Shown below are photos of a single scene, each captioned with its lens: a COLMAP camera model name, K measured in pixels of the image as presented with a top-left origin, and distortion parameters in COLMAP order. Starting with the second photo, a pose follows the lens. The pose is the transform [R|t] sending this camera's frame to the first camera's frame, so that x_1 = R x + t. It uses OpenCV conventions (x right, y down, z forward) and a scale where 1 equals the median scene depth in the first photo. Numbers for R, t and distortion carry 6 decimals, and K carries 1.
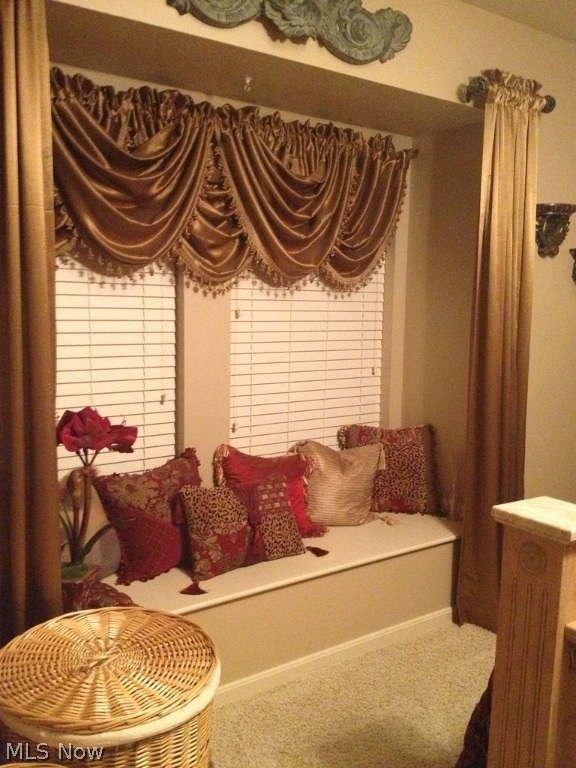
lens RADIAL K [[705.8, 0, 288.0], [0, 705.8, 384.0], [0, 0, 1]] dist [0.103935, -0.190026]
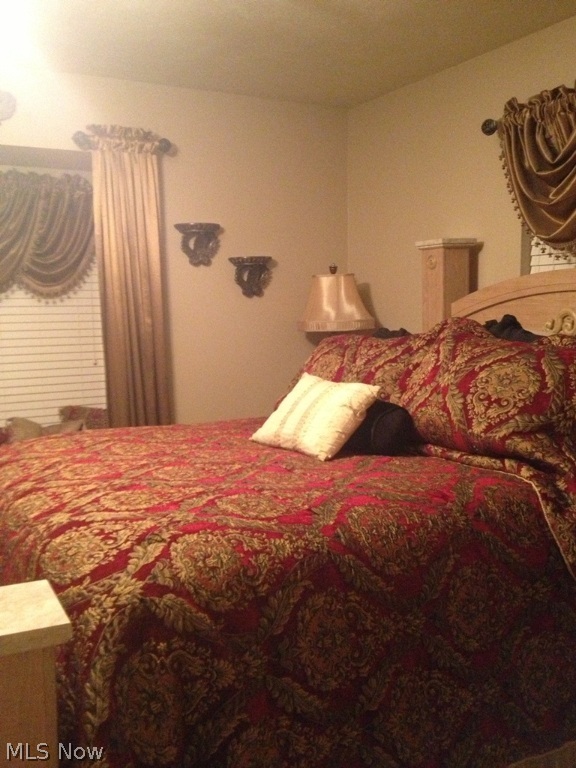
lens RADIAL K [[705.8, 0, 288.0], [0, 705.8, 384.0], [0, 0, 1]] dist [0.103935, -0.190026]
pose [[0.980963, -0.007182, -0.194060, 0.734218], [0.007044, 0.999974, -0.001401, 0.025887], [0.194065, 0.000007, 0.980989, -0.158579]]
